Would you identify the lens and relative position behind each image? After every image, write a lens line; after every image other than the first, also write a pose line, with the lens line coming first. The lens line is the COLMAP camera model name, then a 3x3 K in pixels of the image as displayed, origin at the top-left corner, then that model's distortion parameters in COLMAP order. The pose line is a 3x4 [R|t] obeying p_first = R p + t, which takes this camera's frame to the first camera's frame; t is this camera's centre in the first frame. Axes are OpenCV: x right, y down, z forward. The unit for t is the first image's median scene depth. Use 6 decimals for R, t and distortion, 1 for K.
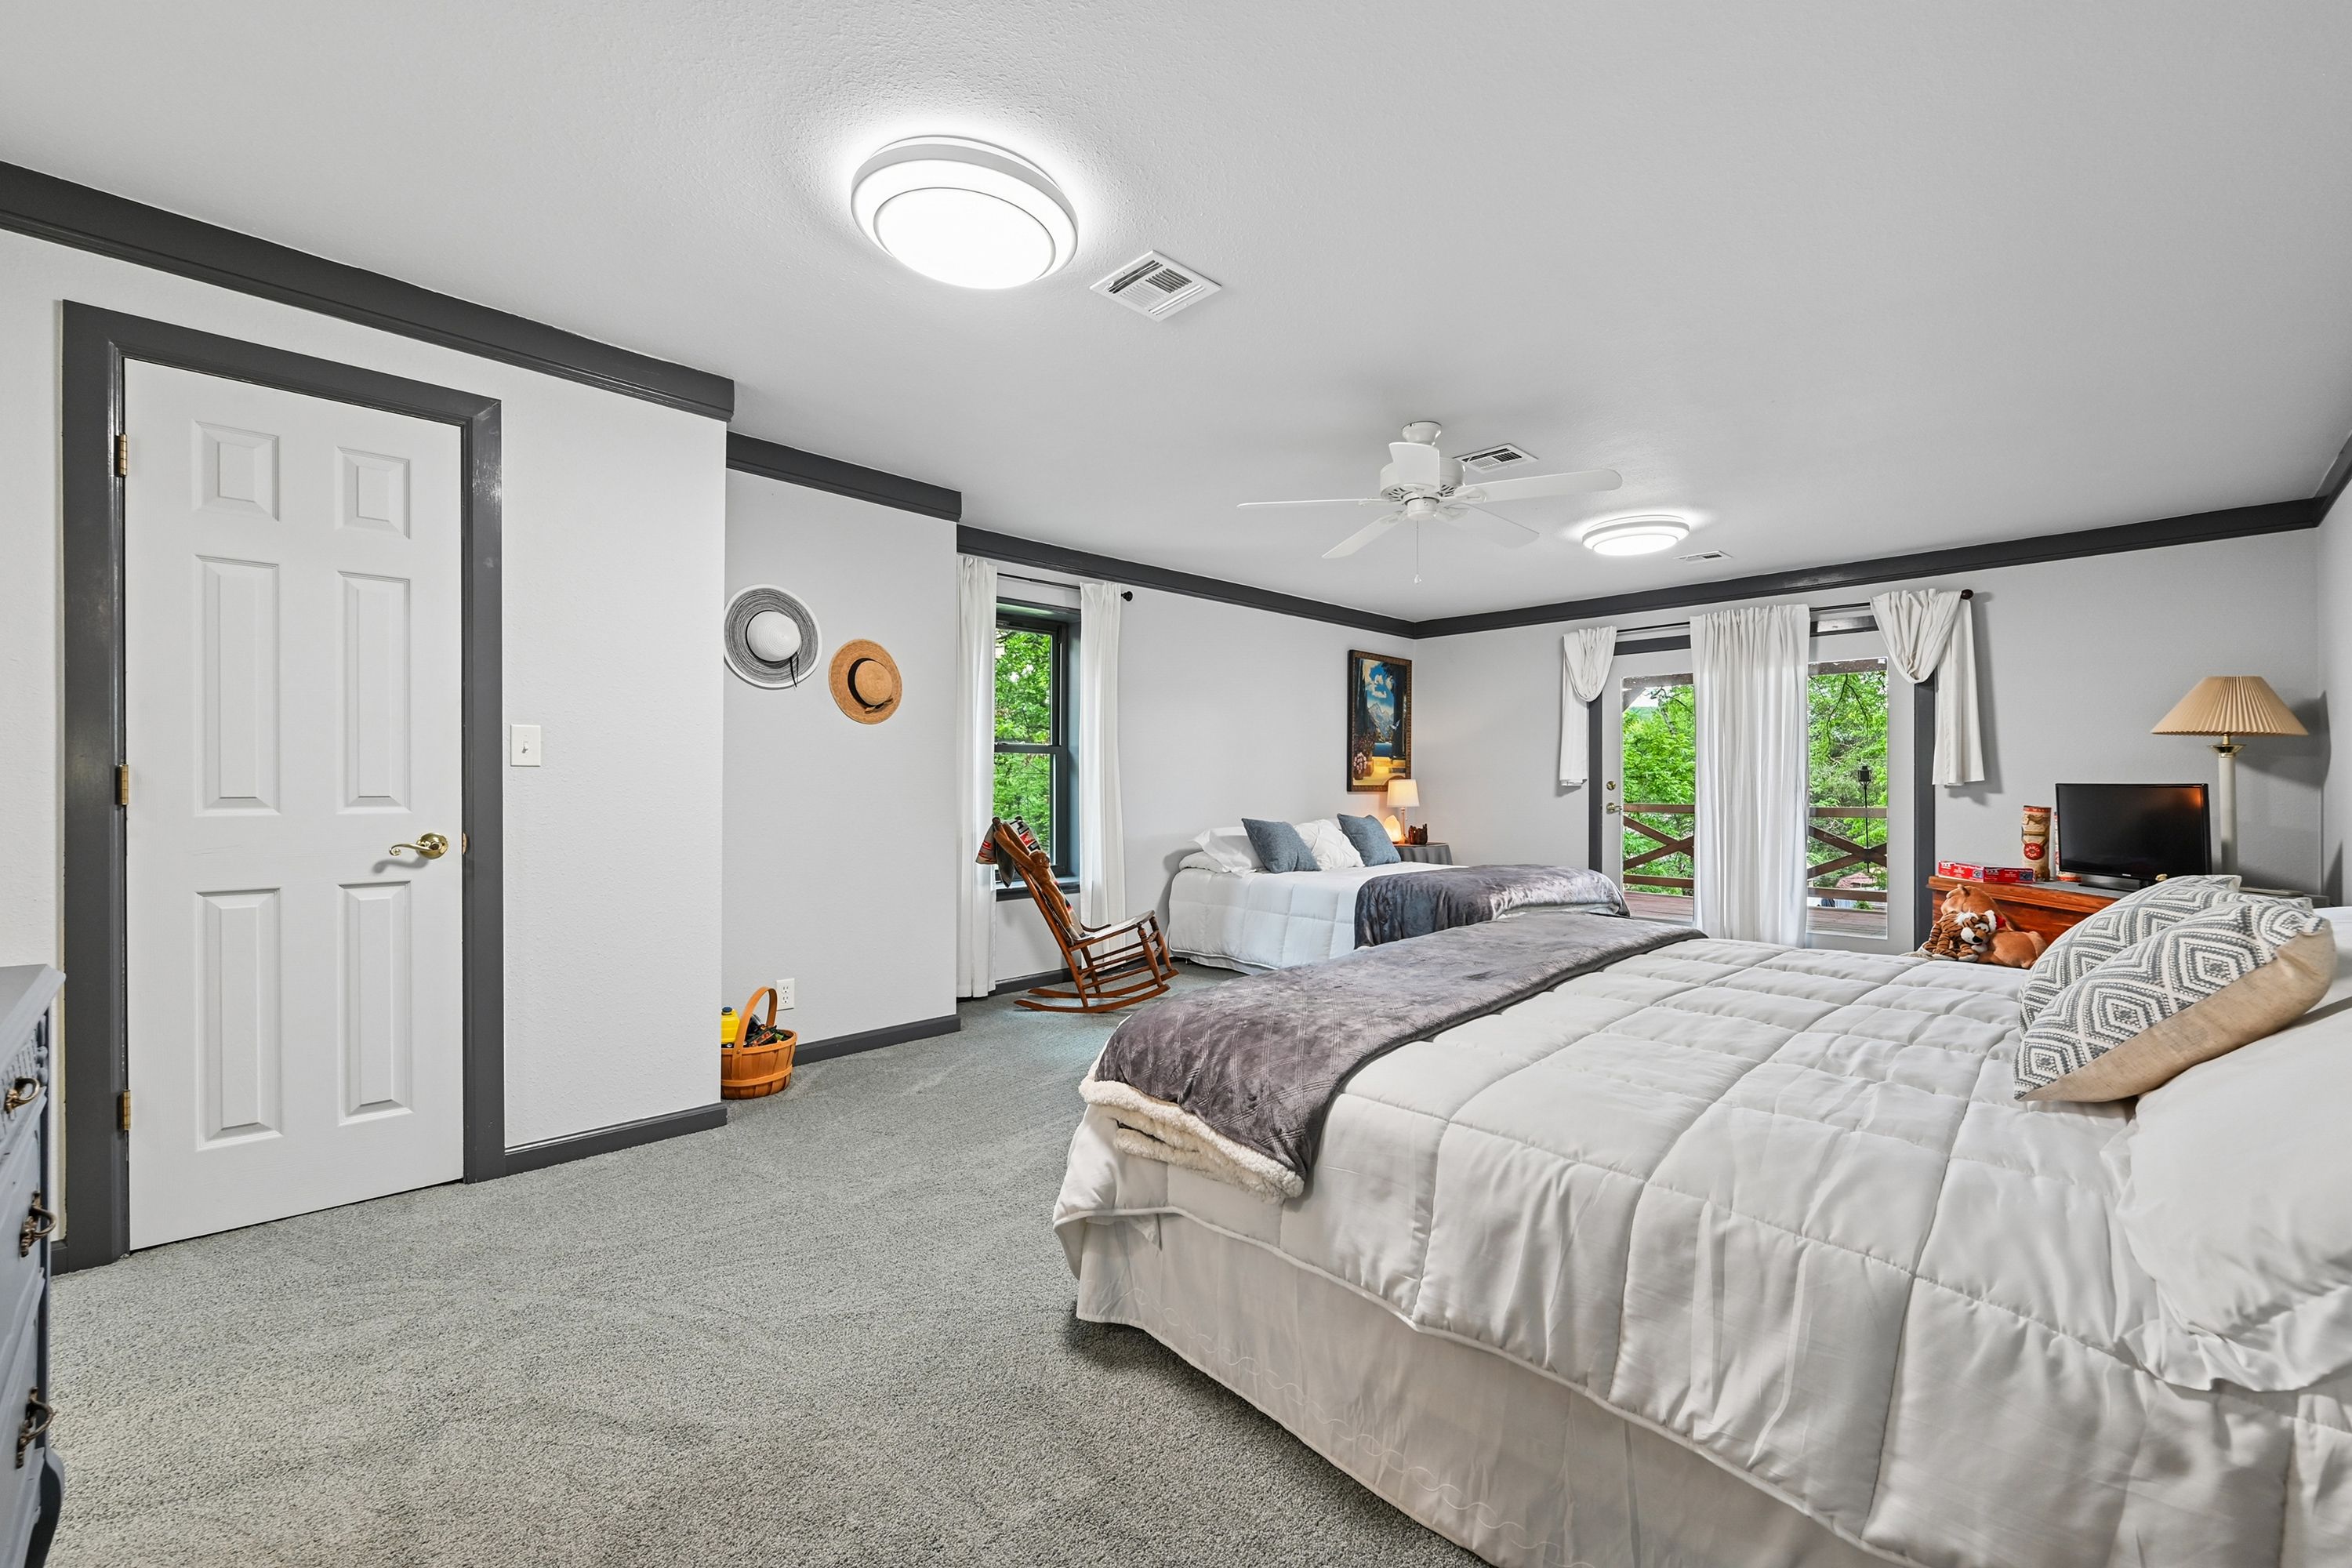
lens RADIAL K [[896.0, 0, 1188.3], [0, 896.0, 780.7], [0, 0, 1]] dist [-0.001265, -0.000080]
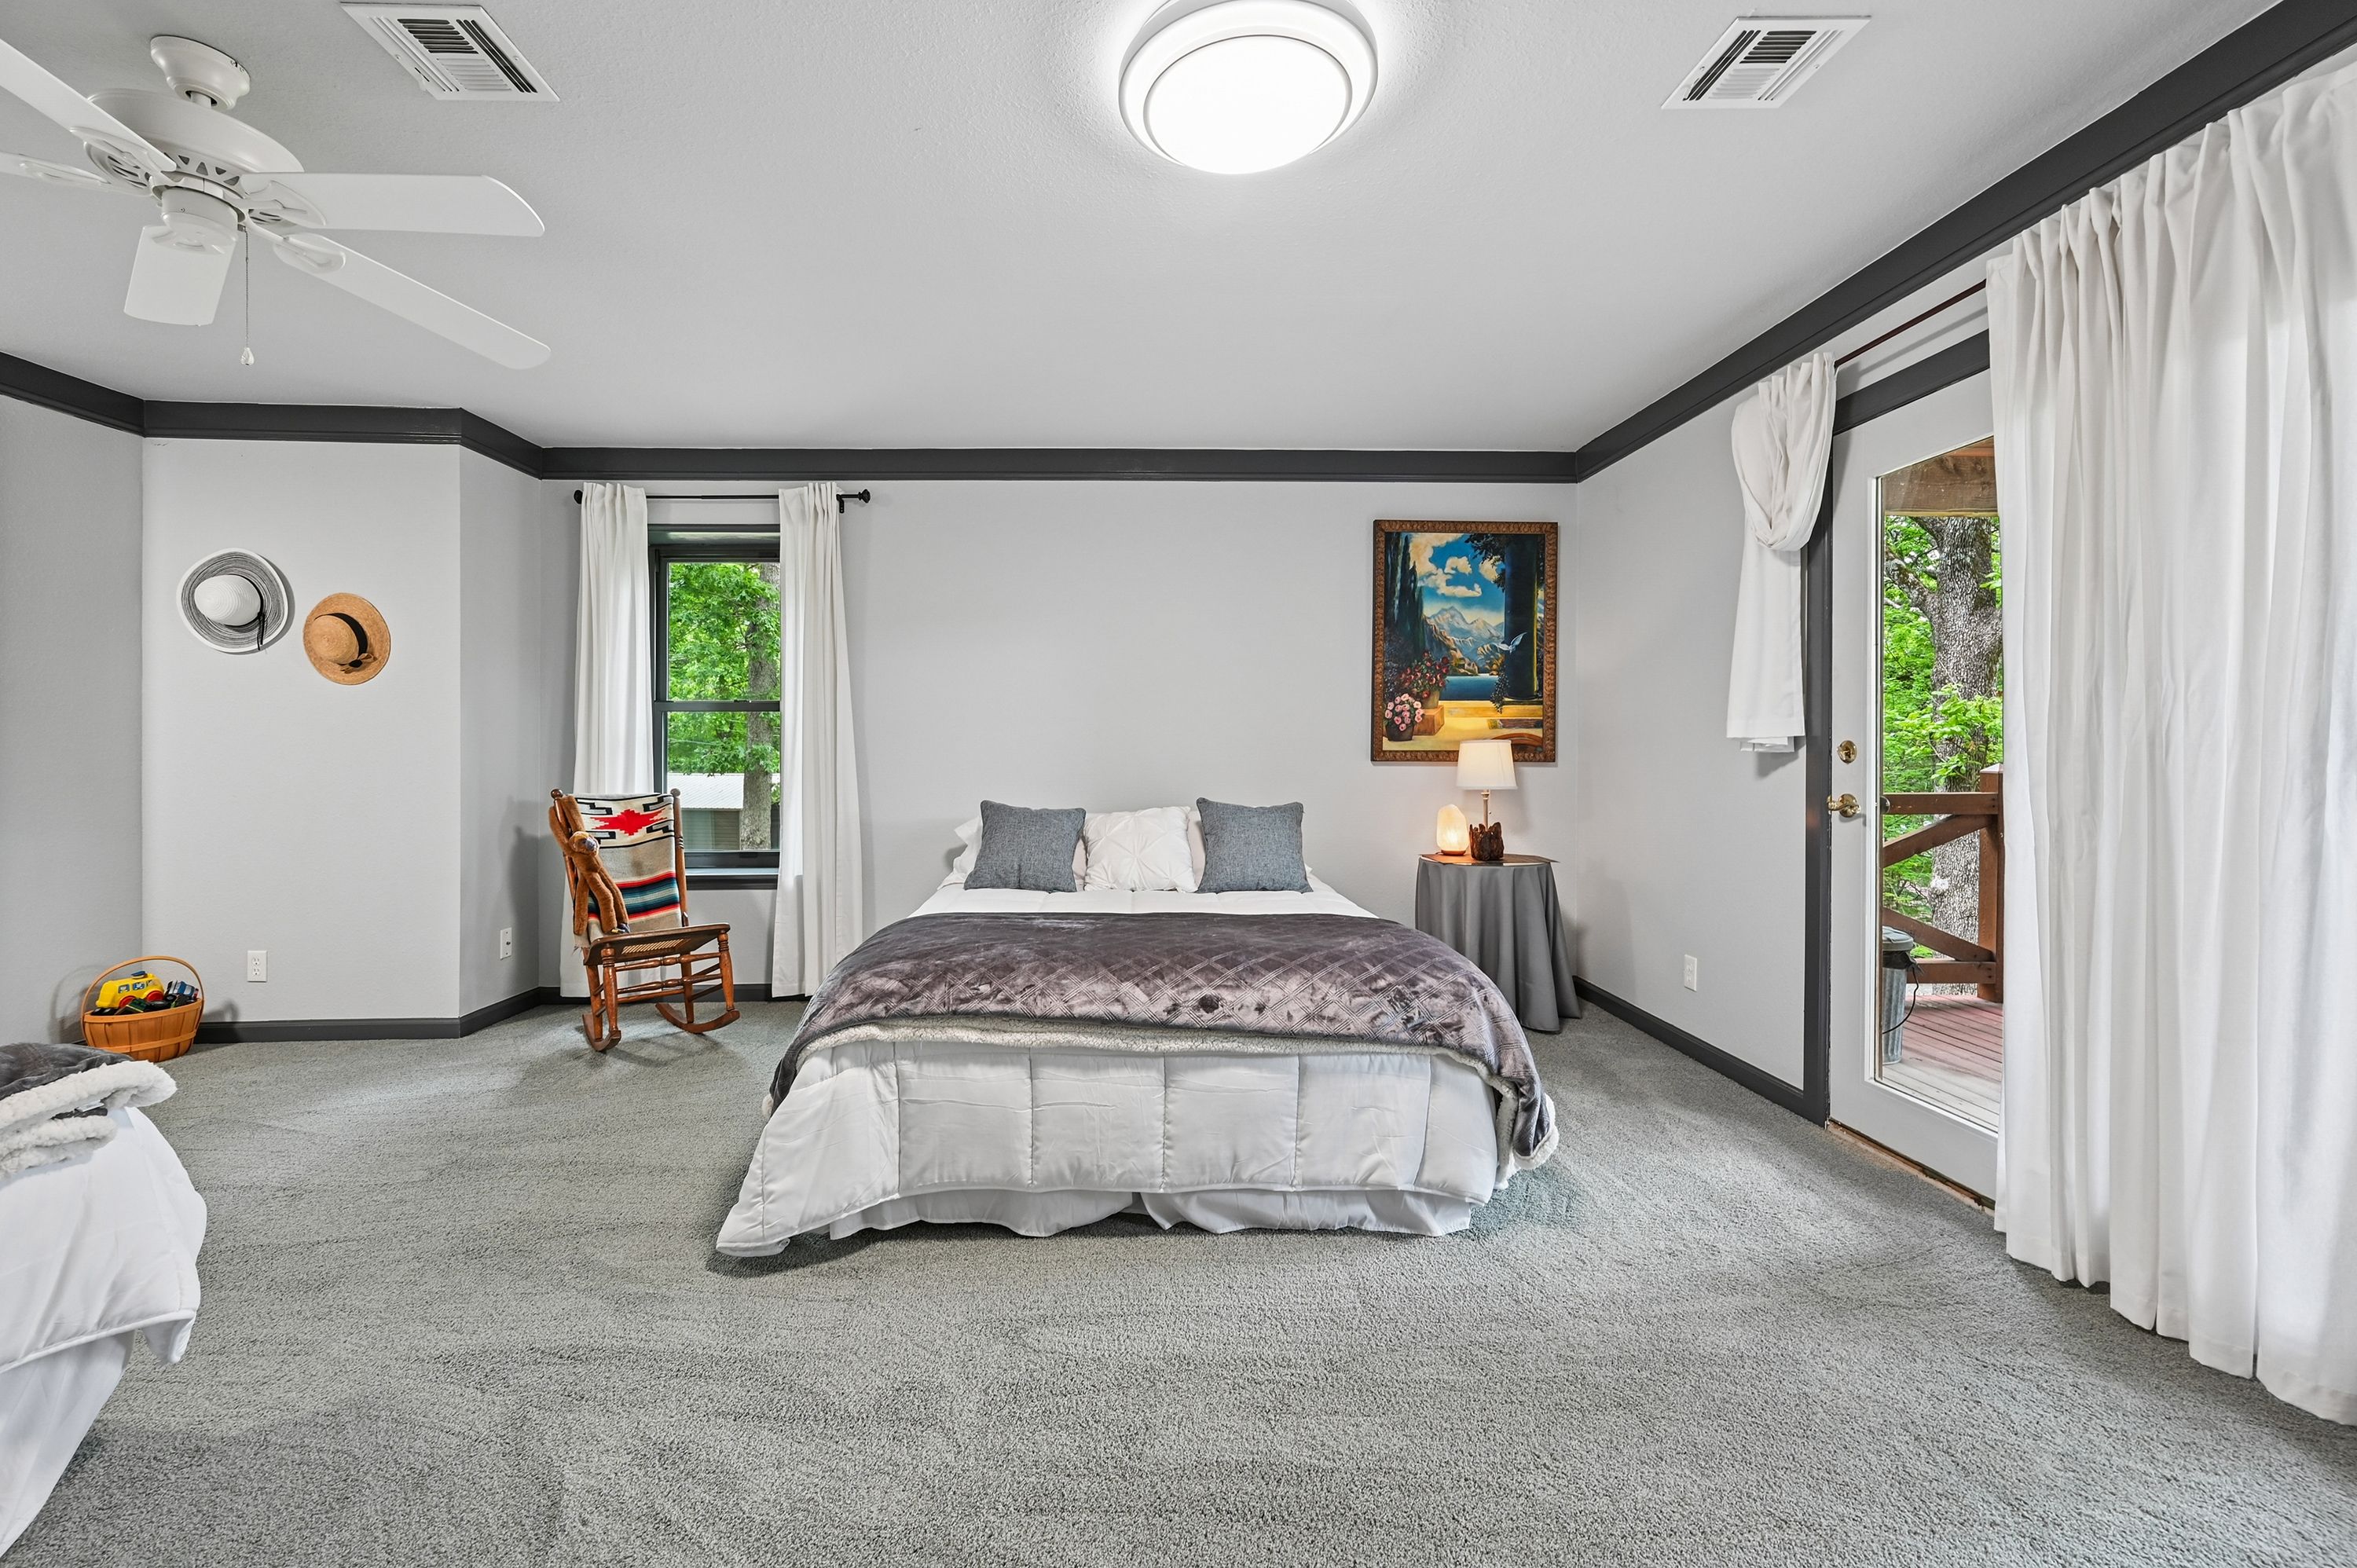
lens RADIAL K [[953.1, 0, 1171.7], [0, 953.1, 746.7], [0, 0, 1]] dist [-0.000393, -0.000115]
pose [[0.753398, -0.001778, -0.657562, 0.483237], [0.004040, 0.999990, 0.001924, 0.000977], [0.657552, -0.004106, 0.753398, 0.427697]]
